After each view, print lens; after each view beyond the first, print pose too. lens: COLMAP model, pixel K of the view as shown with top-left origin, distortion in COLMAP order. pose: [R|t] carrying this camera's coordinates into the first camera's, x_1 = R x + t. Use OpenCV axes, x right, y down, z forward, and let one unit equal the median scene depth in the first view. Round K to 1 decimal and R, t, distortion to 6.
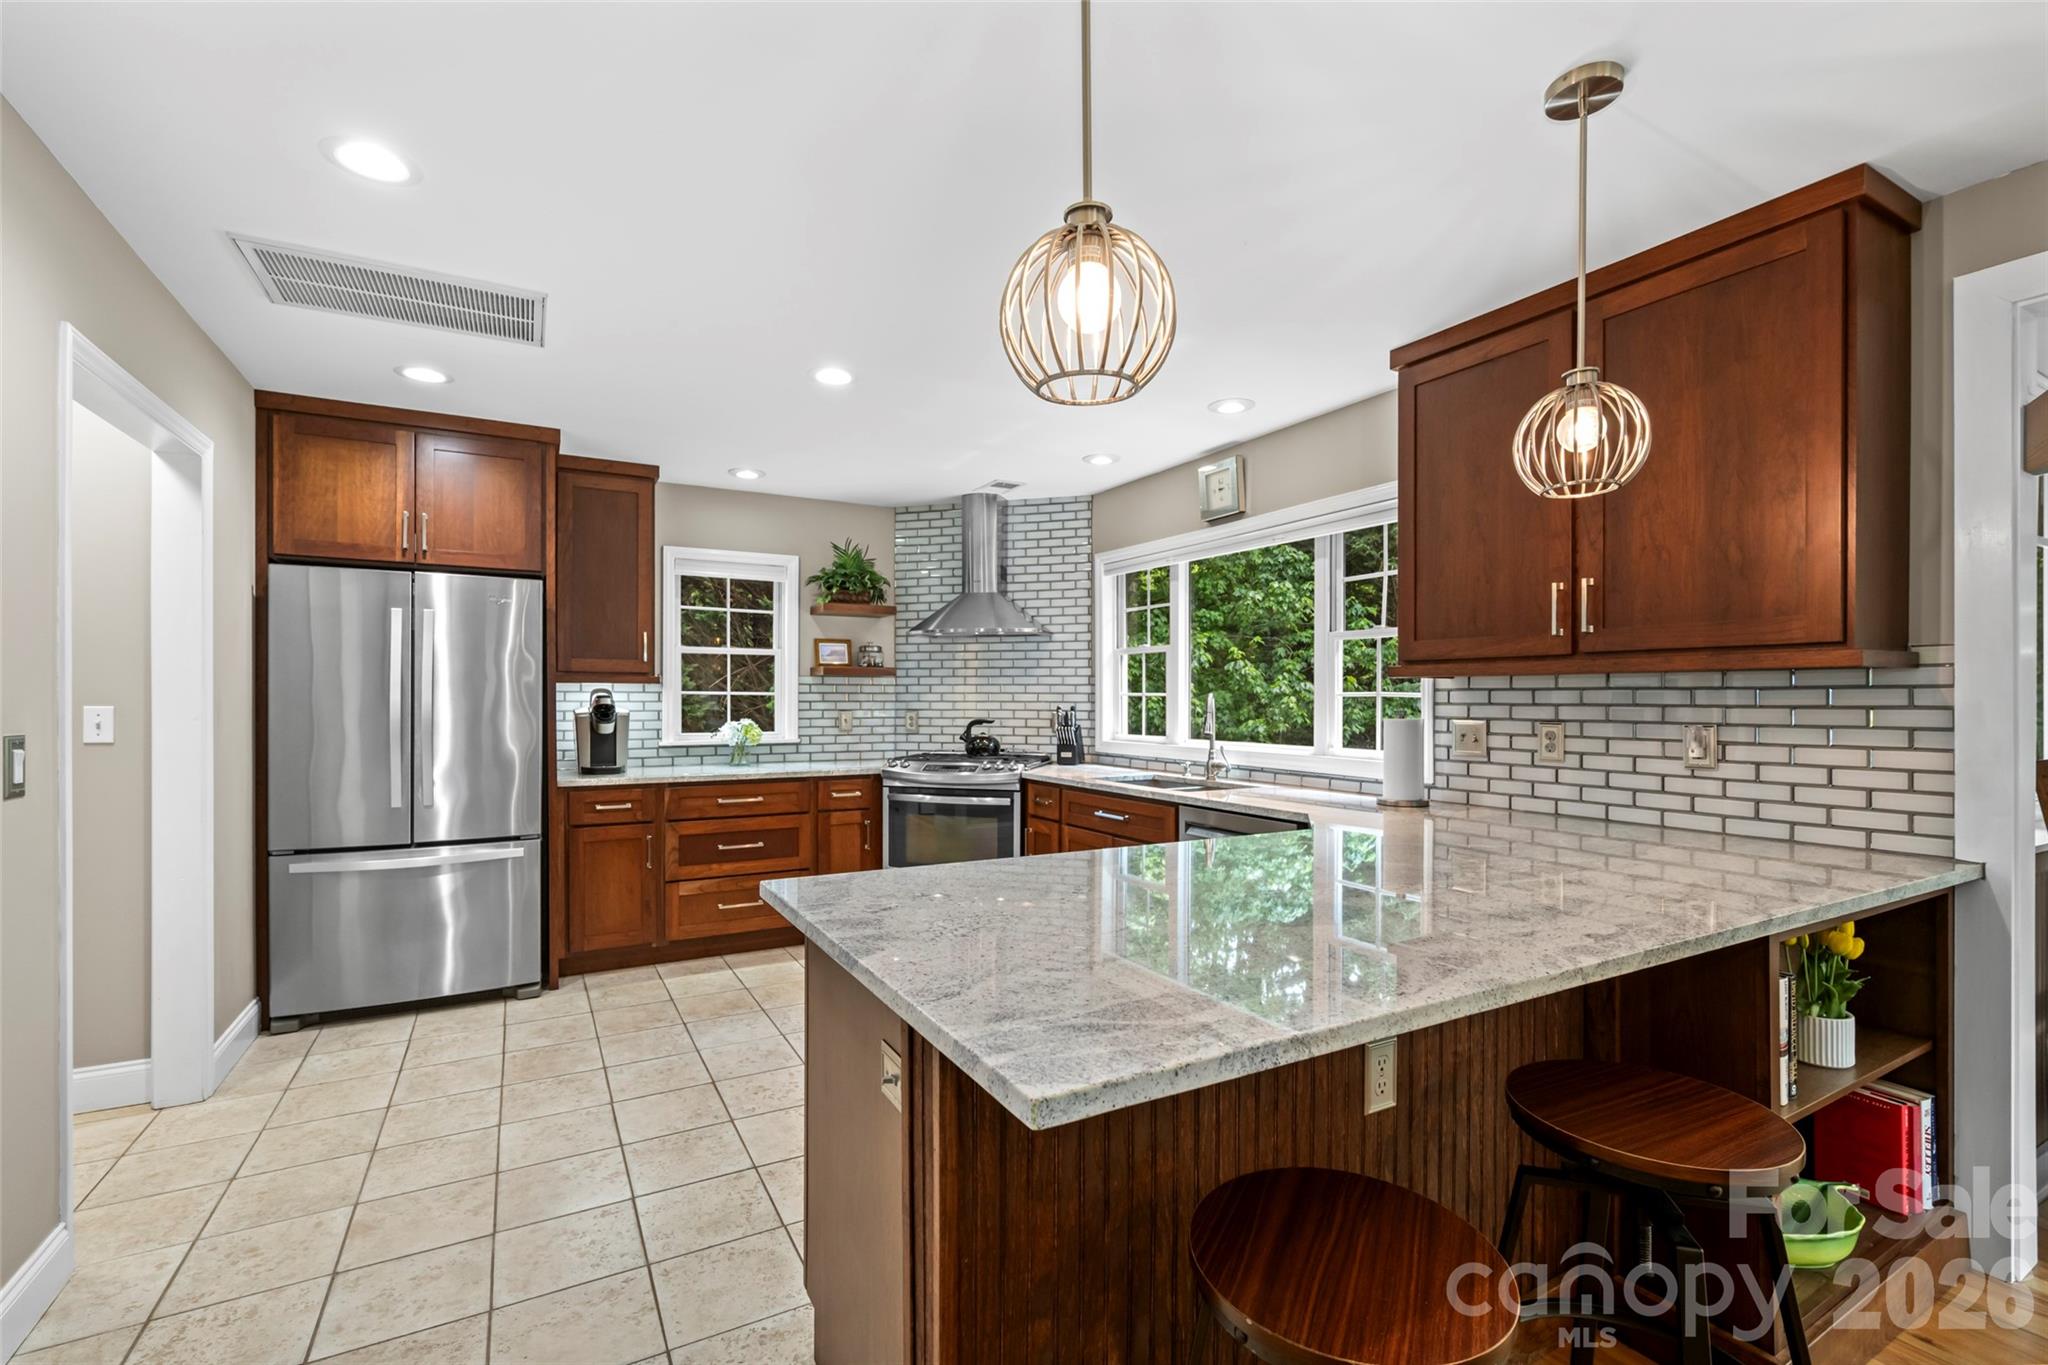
lens RADIAL K [[869.2, 0, 1000.4], [0, 869.2, 705.2], [0, 0, 1]] dist [-0.007250, -0.000169]
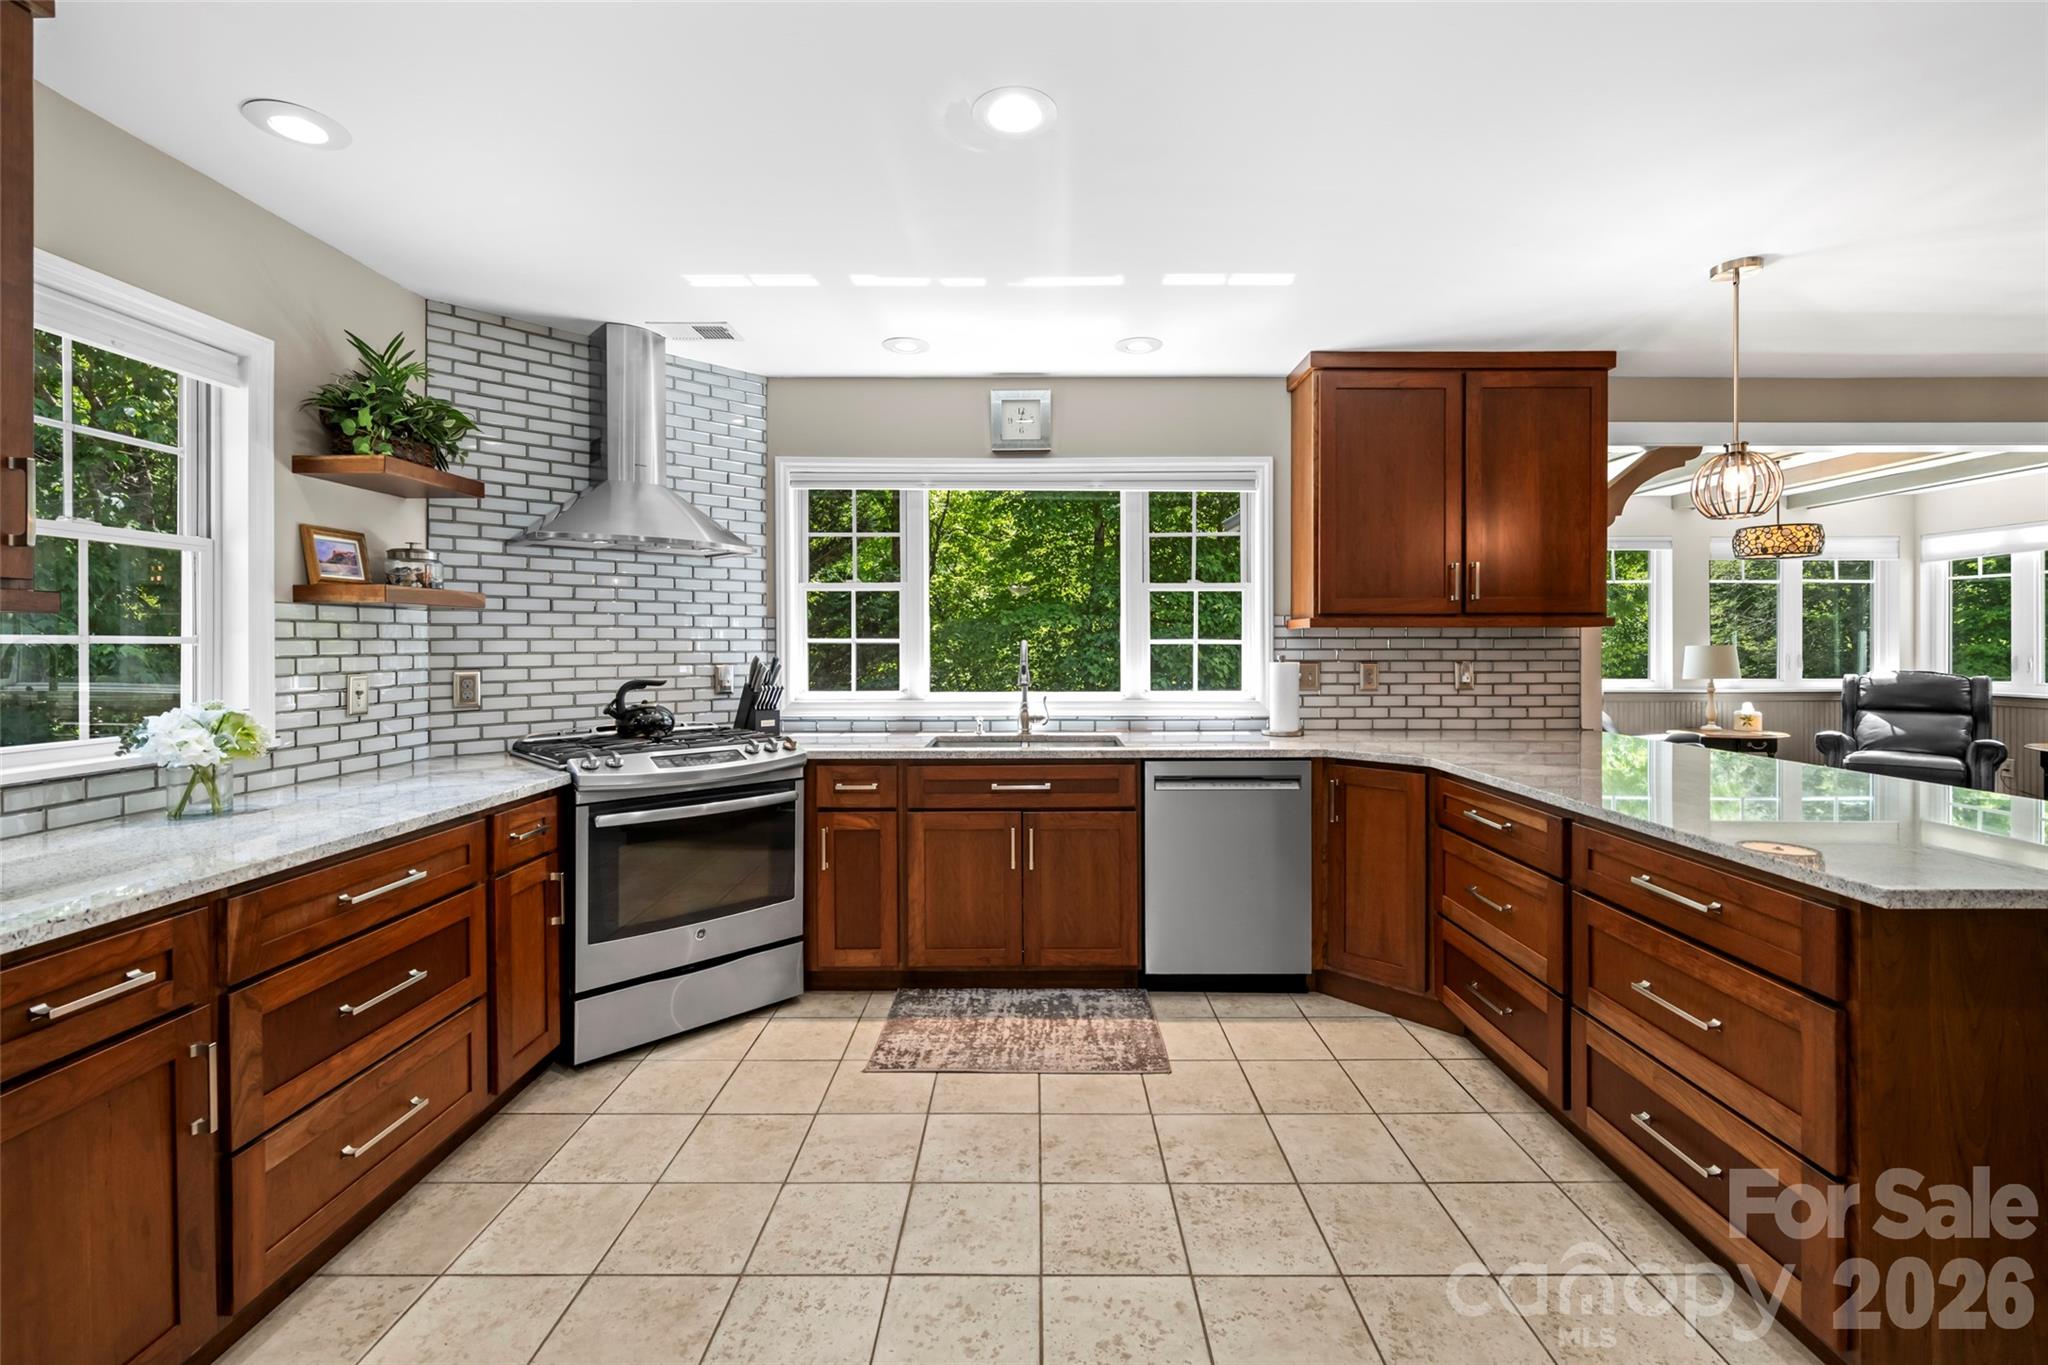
lens RADIAL K [[869.2, 0, 1032.0], [0, 869.2, 652.9], [0, 0, 1]] dist [-0.007250, -0.000169]
pose [[0.484074, -0.012812, 0.874933, -0.520789], [0.009693, 0.999910, 0.009279, -0.008273], [-0.874973, 0.003989, 0.484154, 0.509743]]
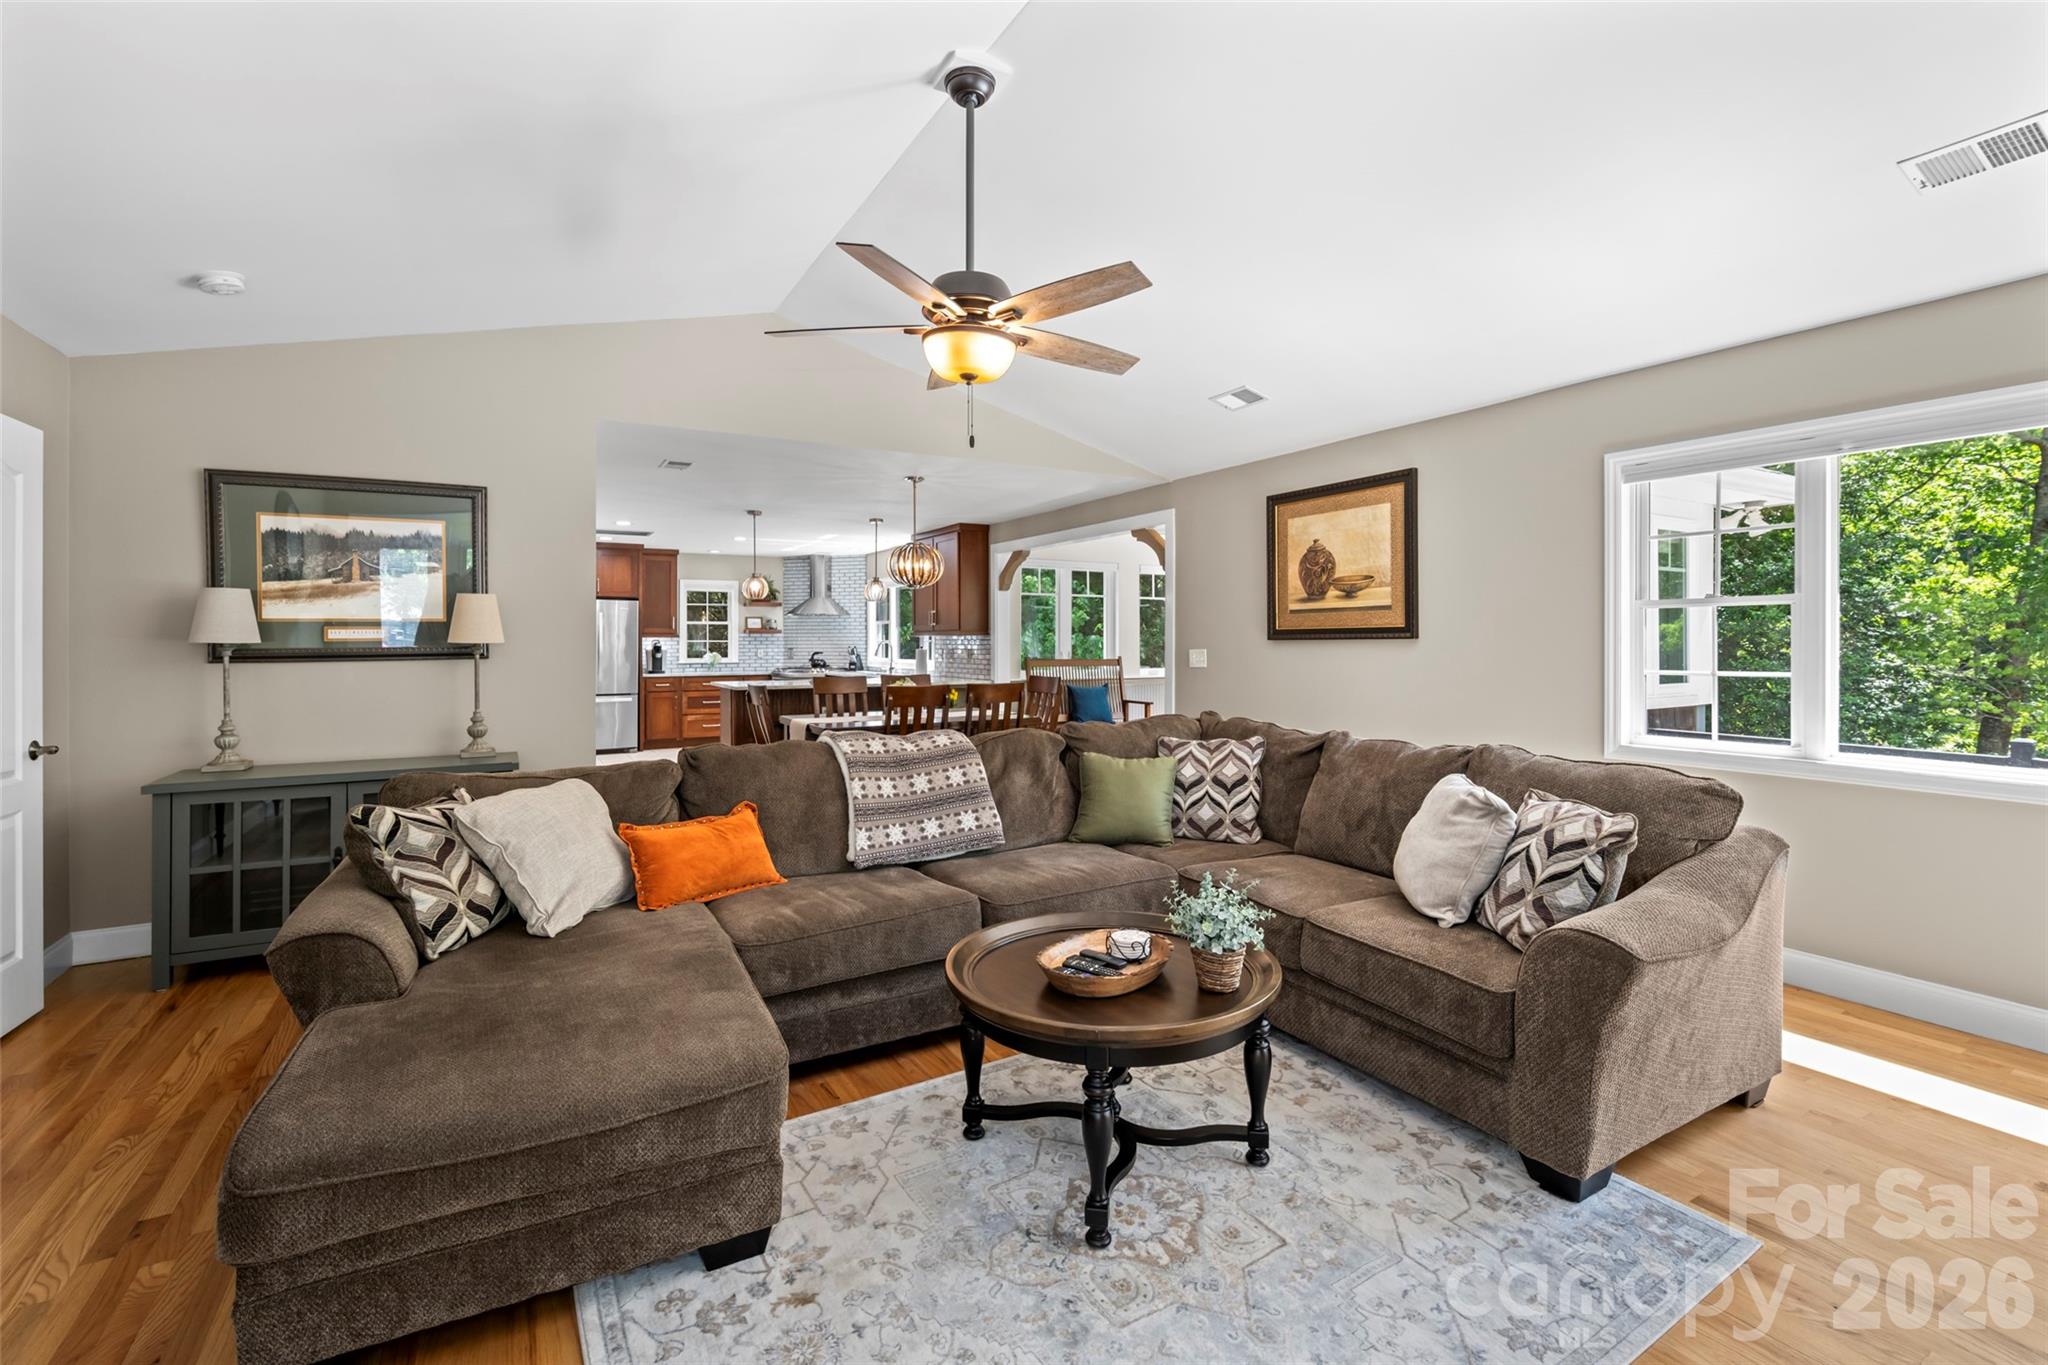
lens RADIAL K [[869.2, 0, 1013.2], [0, 869.2, 634.4], [0, 0, 1]] dist [-0.007250, -0.000169]
pose [[0.999687, -0.005046, 0.024494, 0.516118], [0.005484, 0.999826, -0.017854, 0.016399], [-0.024399, 0.017983, 0.999541, -1.549021]]
